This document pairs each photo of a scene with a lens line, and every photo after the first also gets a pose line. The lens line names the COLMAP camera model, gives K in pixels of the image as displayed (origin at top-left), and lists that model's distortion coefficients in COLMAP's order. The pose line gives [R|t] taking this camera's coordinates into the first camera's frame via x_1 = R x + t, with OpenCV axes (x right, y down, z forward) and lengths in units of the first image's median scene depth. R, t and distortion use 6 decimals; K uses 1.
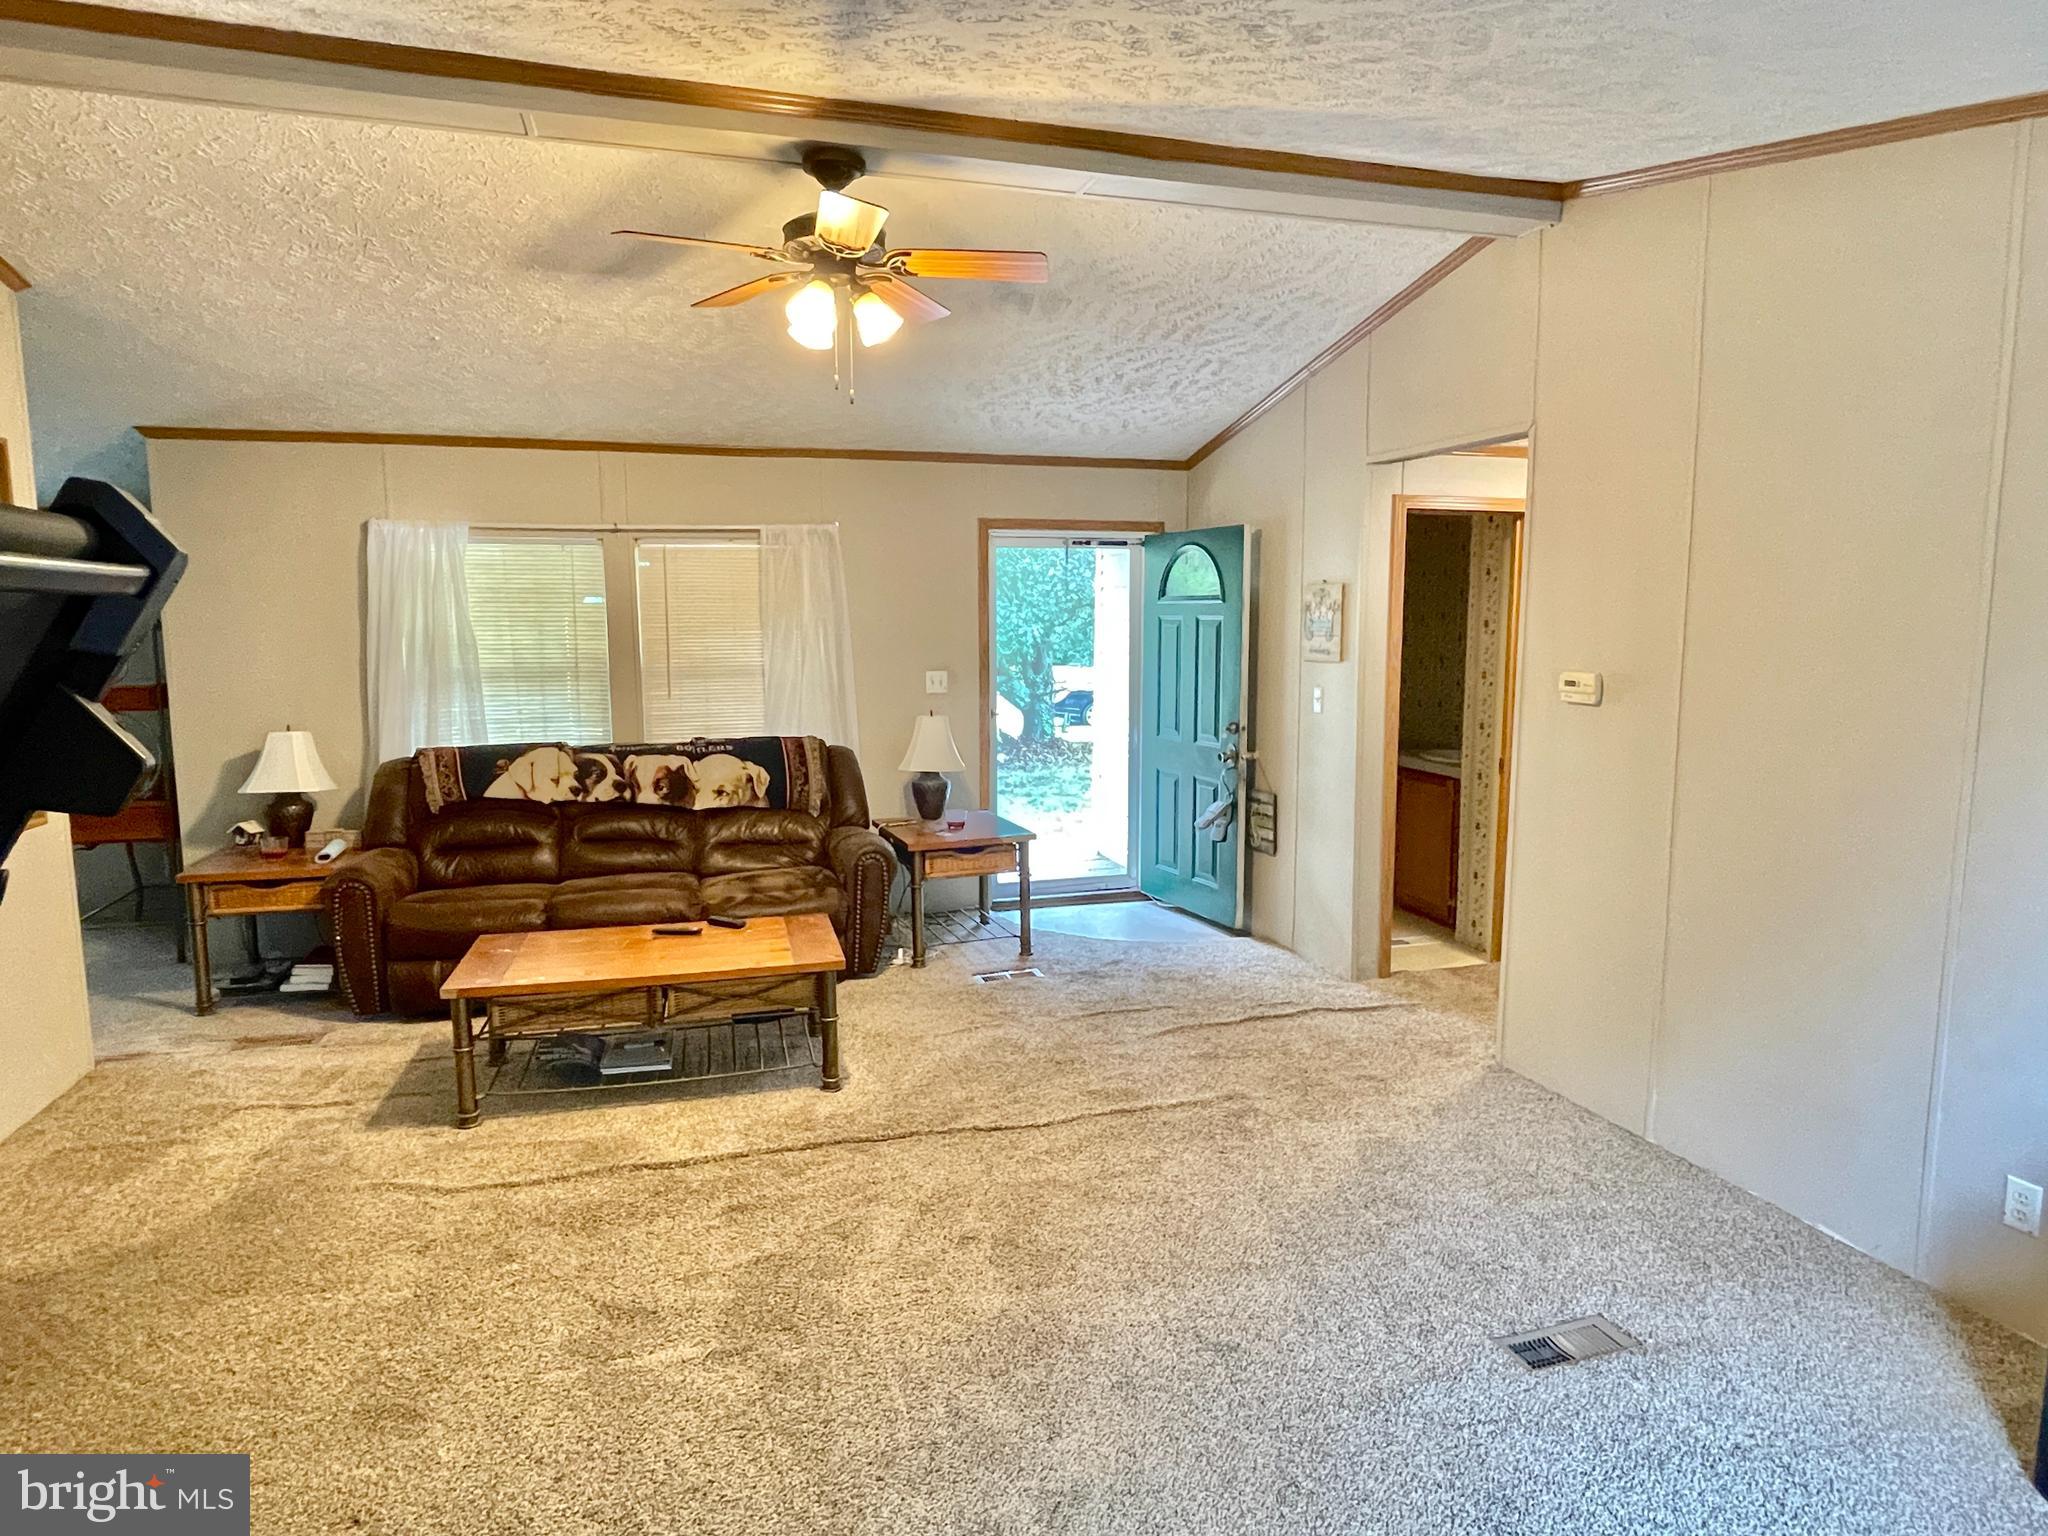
lens RADIAL K [[1209.1, 0, 1019.9], [0, 1209.1, 761.4], [0, 0, 1]] dist [0.011184, -0.004663]
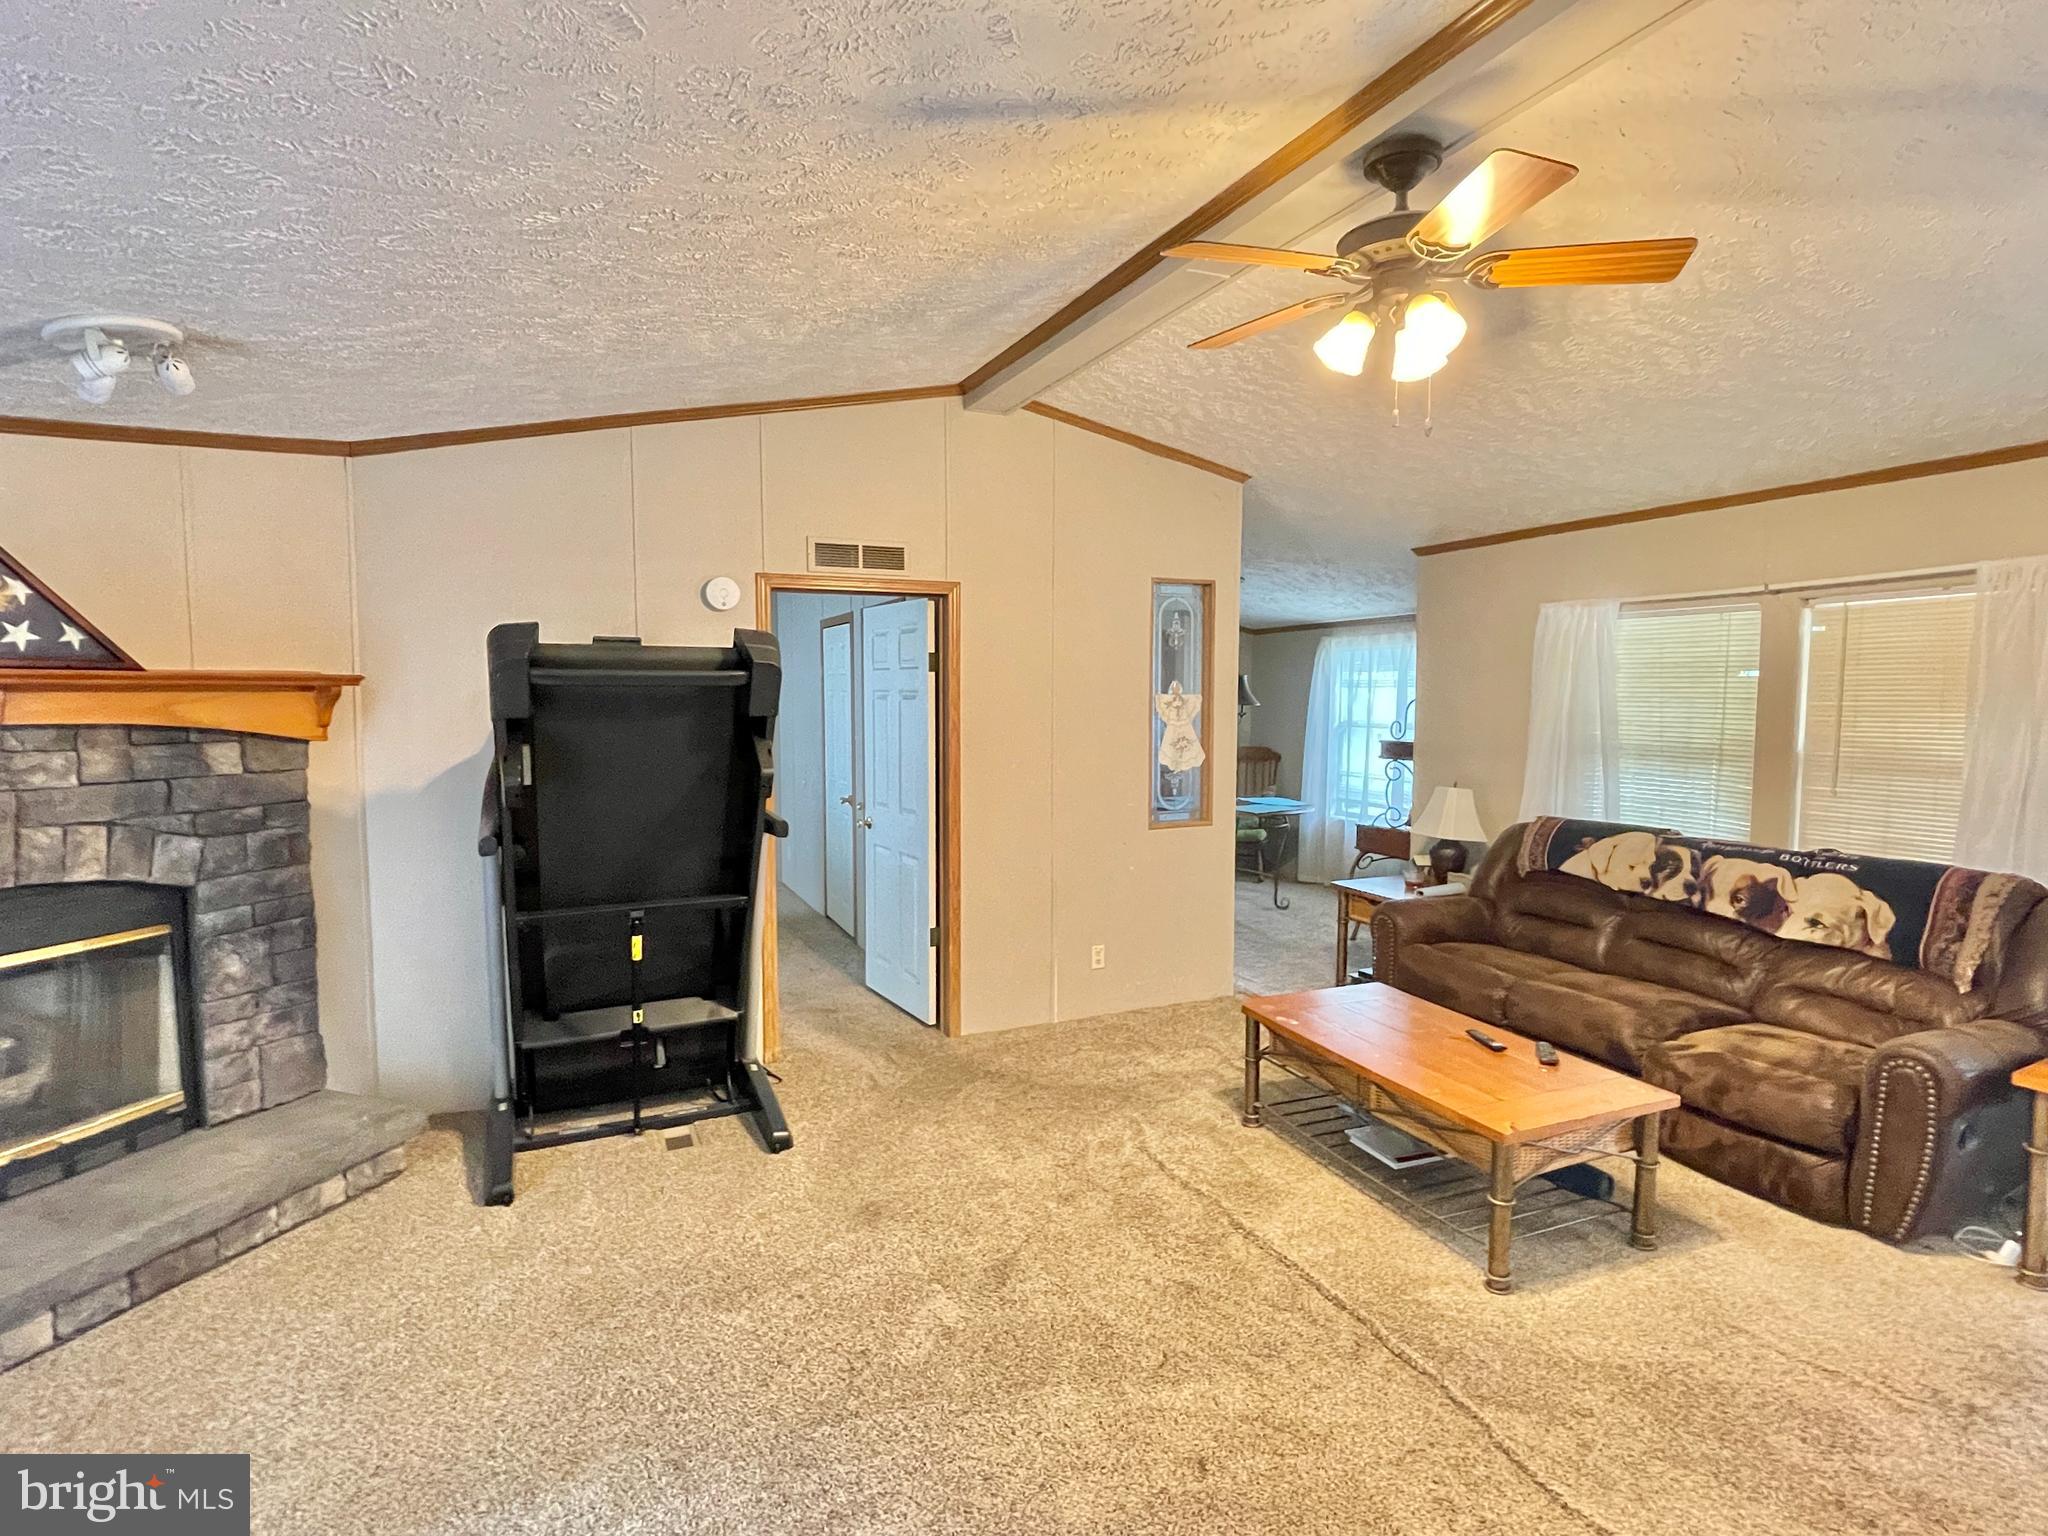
lens RADIAL K [[1025.5, 0, 1008.3], [0, 1025.5, 772.7], [0, 0, 1]] dist [-0.004225, 0.000375]
pose [[0.125324, 0.083634, -0.988584, 0.325019], [-0.112776, 0.991183, 0.069557, -0.056779], [0.985685, 0.102771, 0.133651, 0.408160]]
